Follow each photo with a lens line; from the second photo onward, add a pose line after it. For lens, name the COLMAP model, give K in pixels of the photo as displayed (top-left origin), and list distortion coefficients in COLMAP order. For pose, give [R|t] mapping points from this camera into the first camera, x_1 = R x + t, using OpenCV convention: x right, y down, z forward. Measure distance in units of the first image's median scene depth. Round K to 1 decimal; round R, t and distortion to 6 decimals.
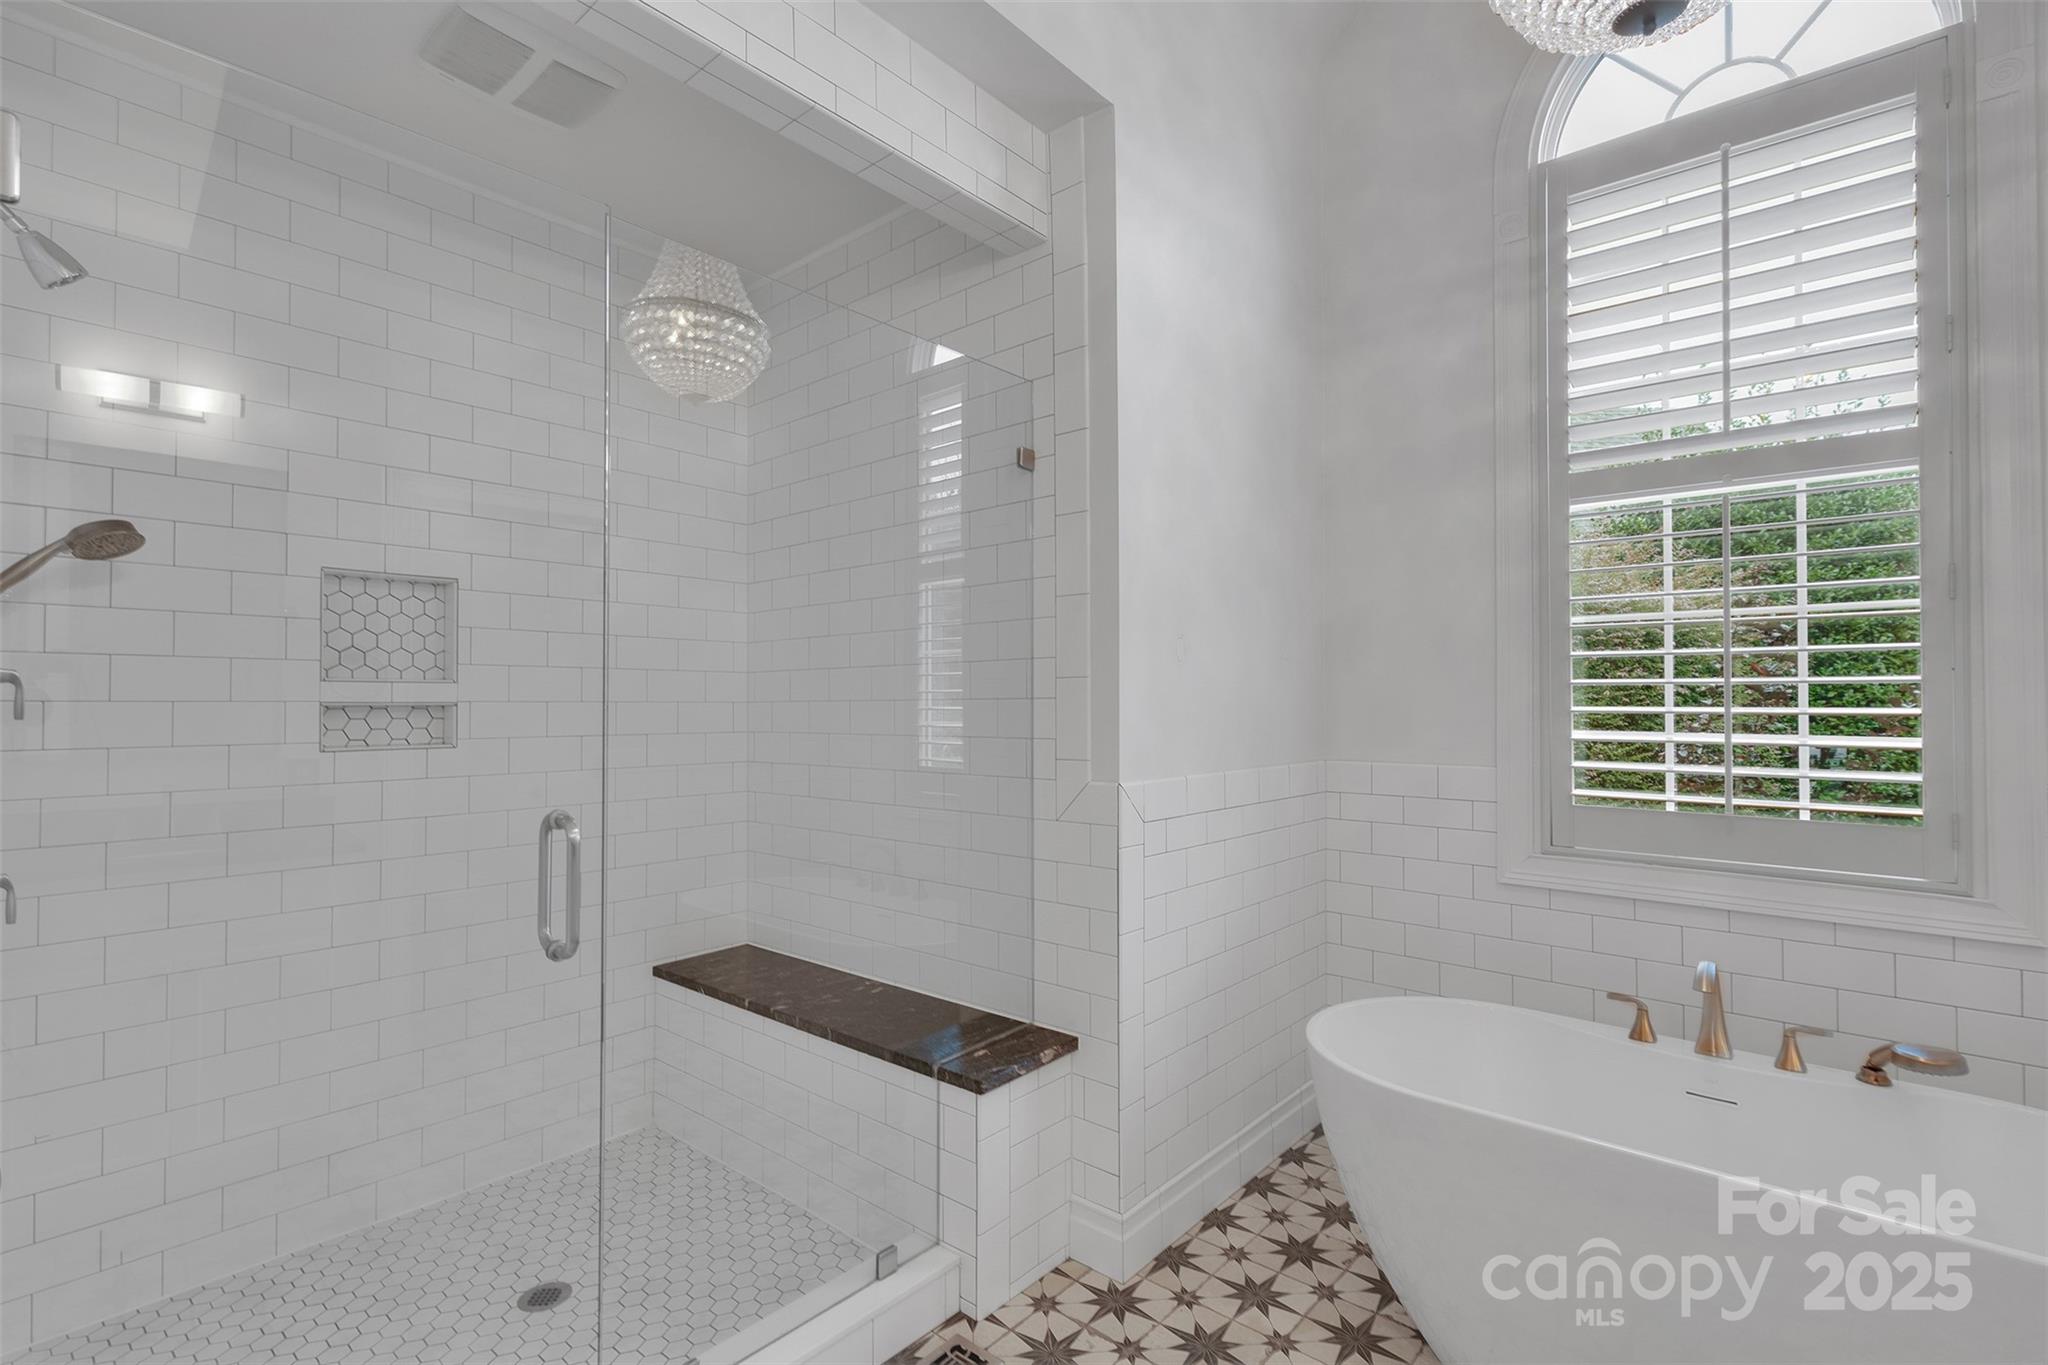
lens RADIAL K [[961.2, 0, 1024.0], [0, 961.2, 682.5], [0, 0, 1]] dist [-0.000485, -0.000354]
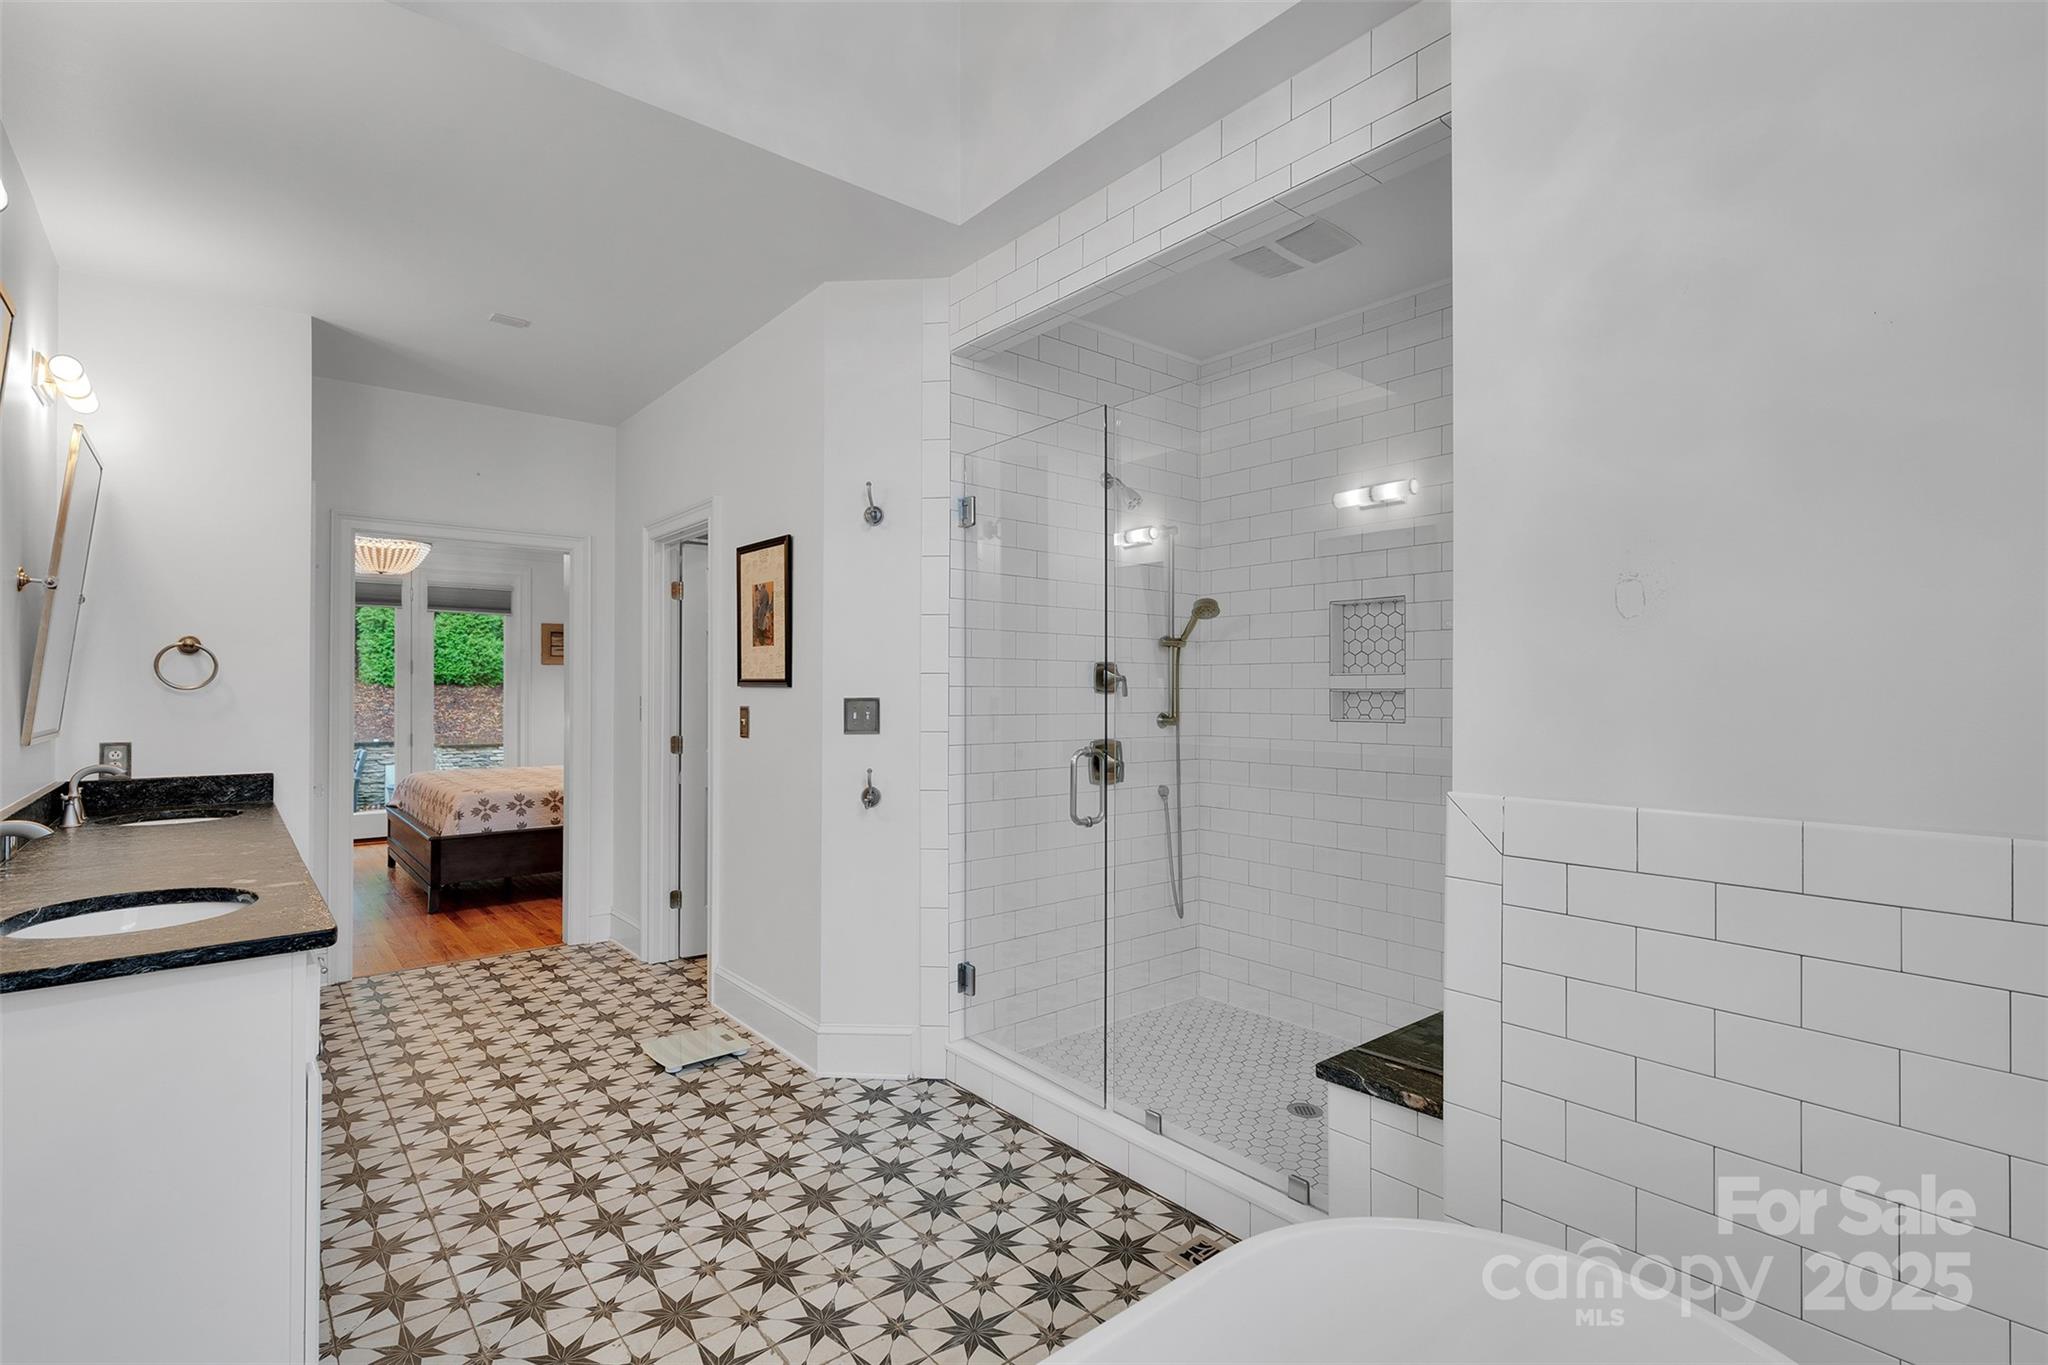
lens RADIAL K [[961.2, 0, 1024.0], [0, 961.2, 682.5], [0, 0, 1]] dist [-0.000485, -0.000354]
pose [[-0.133461, -0.009323, -0.991010, 0.812197], [0.025139, 0.999602, -0.012789, 0.016025], [0.990735, -0.026619, -0.133174, 0.678046]]
